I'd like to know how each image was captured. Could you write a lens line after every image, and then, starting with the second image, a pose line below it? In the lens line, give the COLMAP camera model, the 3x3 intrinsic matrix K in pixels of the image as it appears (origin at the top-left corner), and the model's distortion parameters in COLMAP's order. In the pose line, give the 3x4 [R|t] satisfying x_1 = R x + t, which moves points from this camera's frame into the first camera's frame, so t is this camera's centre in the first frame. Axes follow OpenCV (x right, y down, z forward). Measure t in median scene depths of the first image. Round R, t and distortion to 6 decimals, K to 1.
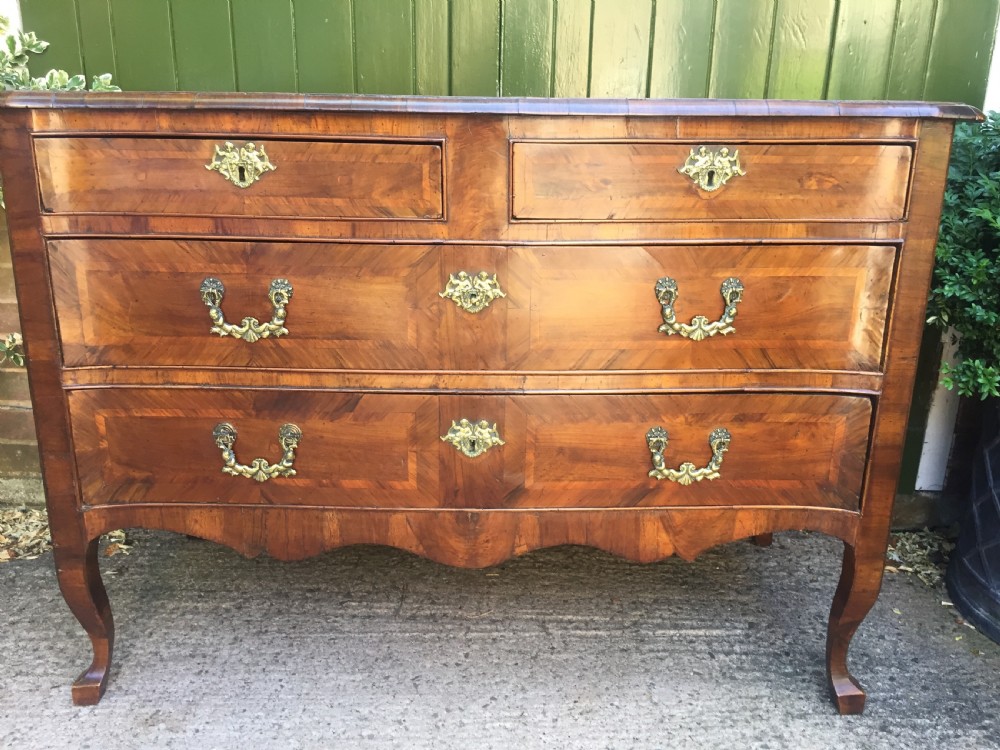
lens RADIAL K [[863.6, 0, 503.5], [0, 863.6, 375.8], [0, 0, 1]] dist [0.086900, -0.130161]
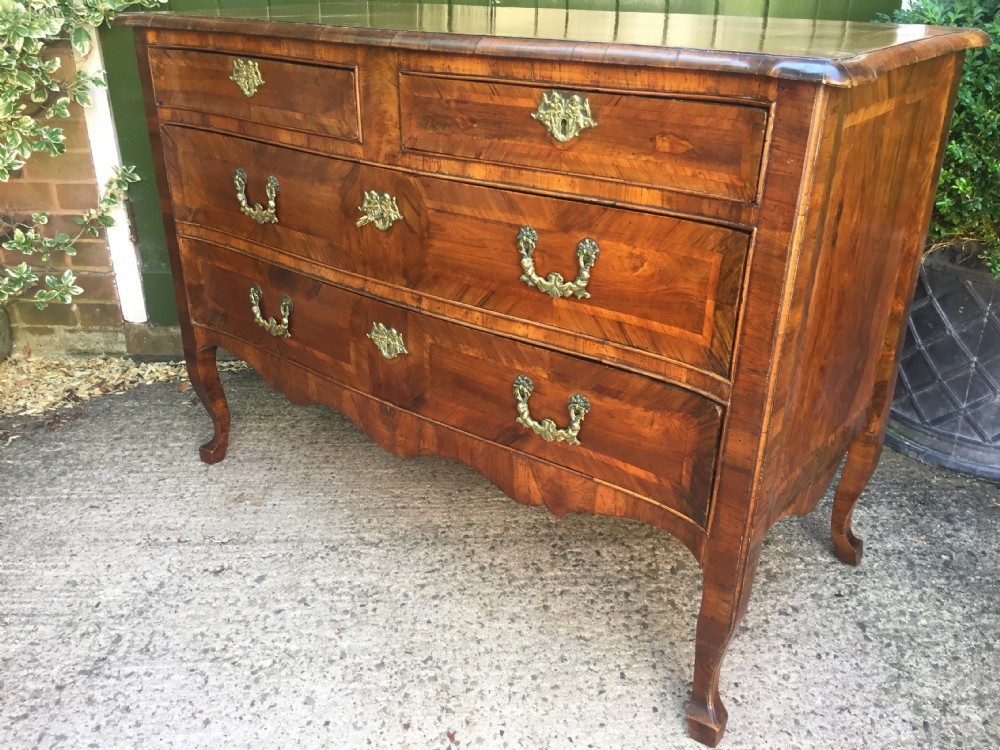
lens RADIAL K [[863.6, 0, 502.0], [0, 863.6, 378.0], [0, 0, 1]] dist [0.086900, -0.130161]
pose [[0.999916, -0.012955, -0.000795, 0.005568], [0.012941, 0.990357, 0.137933, 0.031643], [-0.001000, -0.137931, 0.990441, -0.313184]]
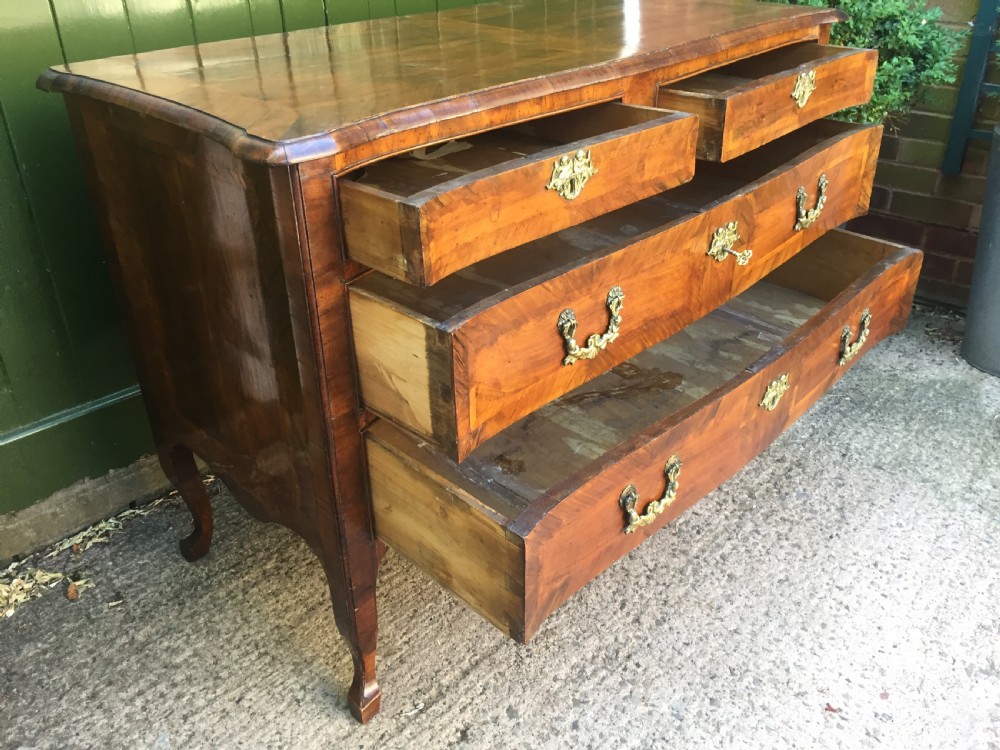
lens RADIAL K [[863.6, 0, 505.4], [0, 863.6, 376.6], [0, 0, 1]] dist [0.086900, -0.130161]
pose [[0.704680, -0.373610, 0.603193, -0.840803], [0.232678, 0.924807, 0.300987, -0.236127], [-0.670289, -0.071750, 0.738624, 0.099696]]
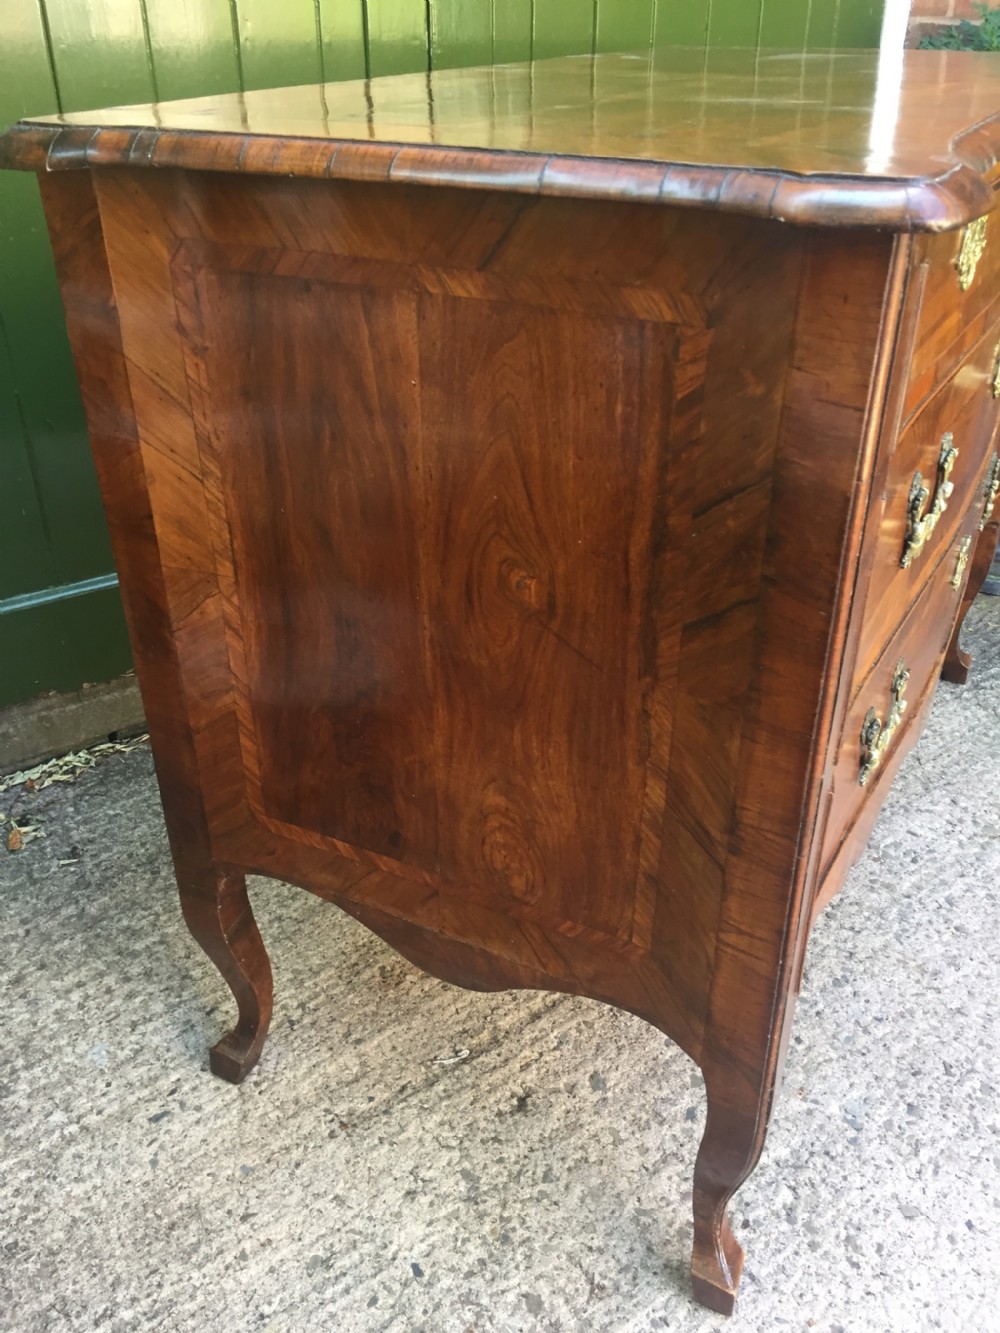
lens RADIAL K [[1151.2, 0, 508.9], [0, 1151.2, 678.7], [0, 0, 1]] dist [0.086900, -0.130161]
pose [[0.809651, -0.310841, 0.497839, -0.771469], [0.187839, 0.940857, 0.281964, -0.120991], [-0.556042, -0.134779, 0.820154, 0.162013]]
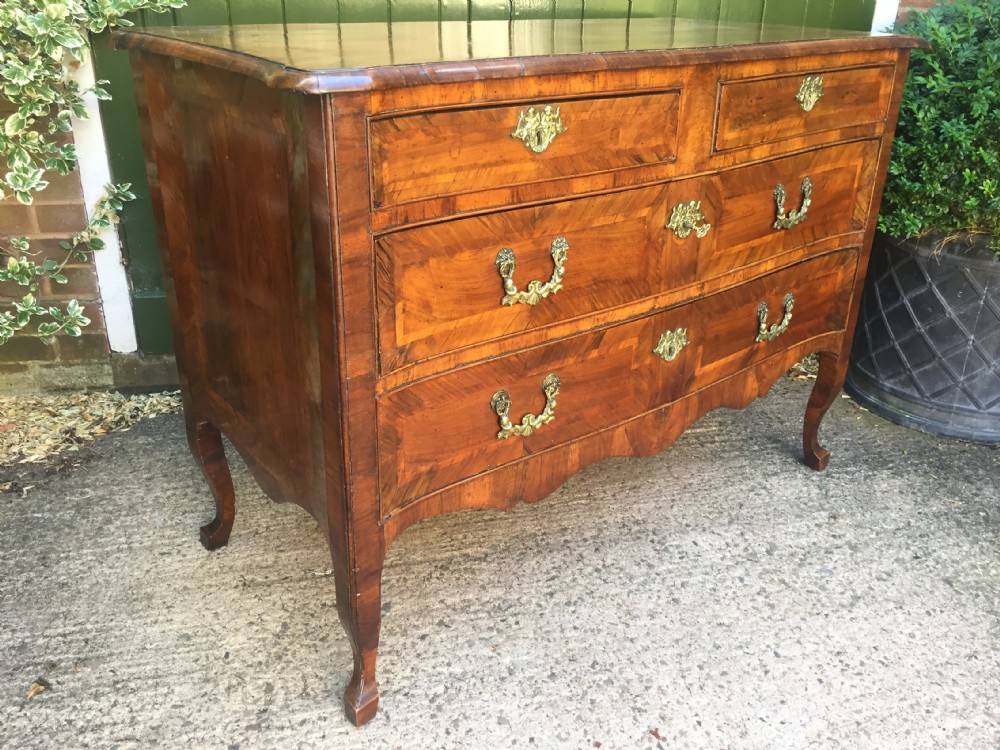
lens RADIAL K [[863.6, 0, 502.4], [0, 863.6, 379.6], [0, 0, 1]] dist [0.086900, -0.130161]
pose [[0.974773, -0.083146, 0.207135, -0.404788], [0.053028, 0.987724, 0.146935, 0.001743], [-0.216809, -0.132244, 0.967215, -0.283718]]
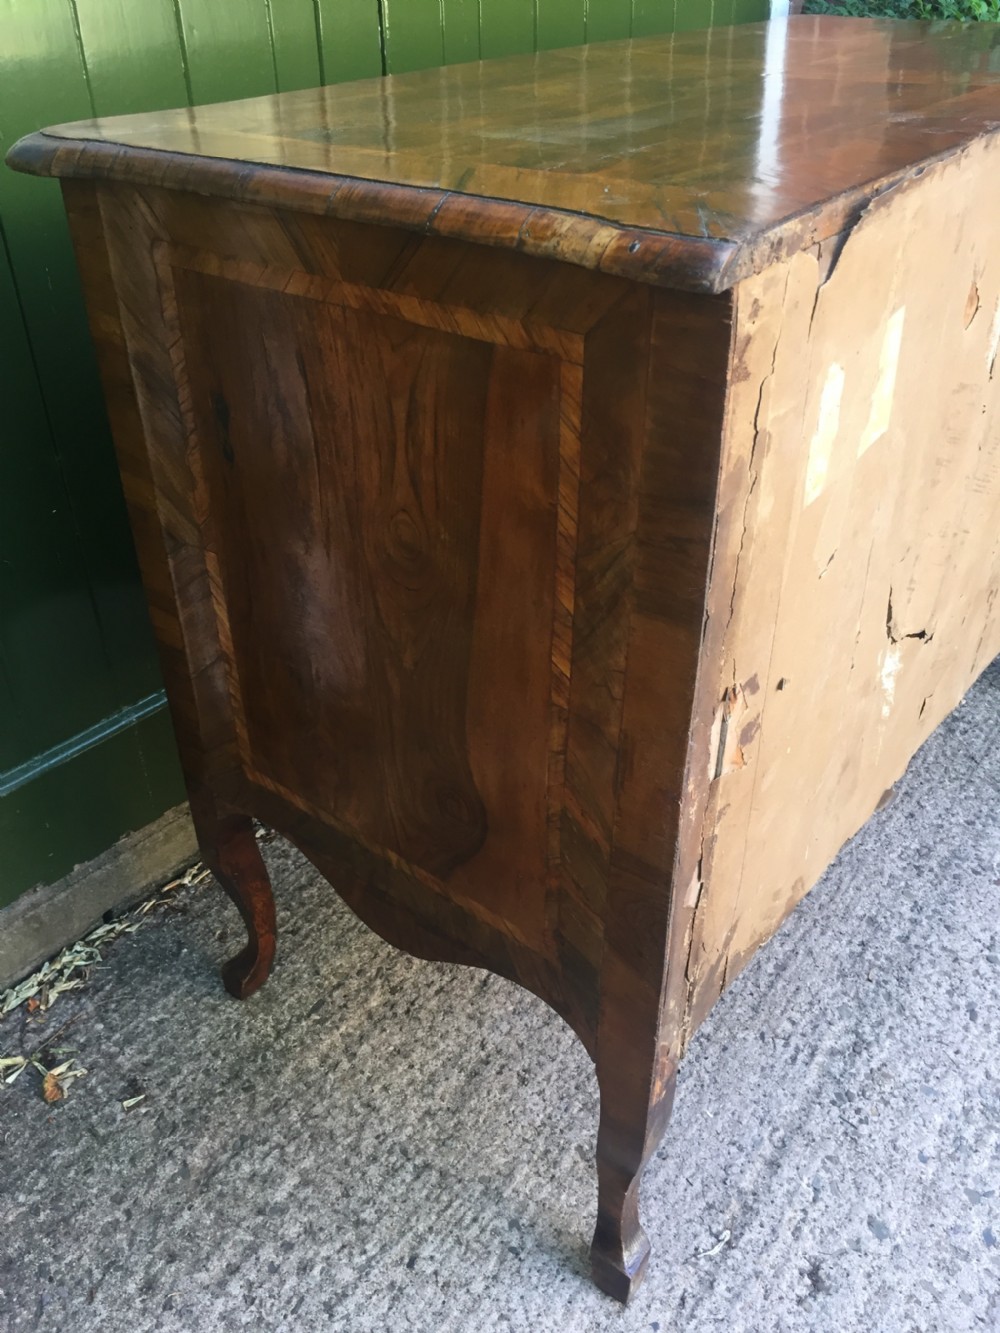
lens RADIAL K [[1151.2, 0, 504.3], [0, 1151.2, 679.4], [0, 0, 1]] dist [0.086900, -0.130161]
pose [[0.609345, -0.457528, 0.647585, -0.877906], [0.268382, 0.887529, 0.374518, -0.277832], [-0.746103, -0.054411, 0.663604, 0.520139]]
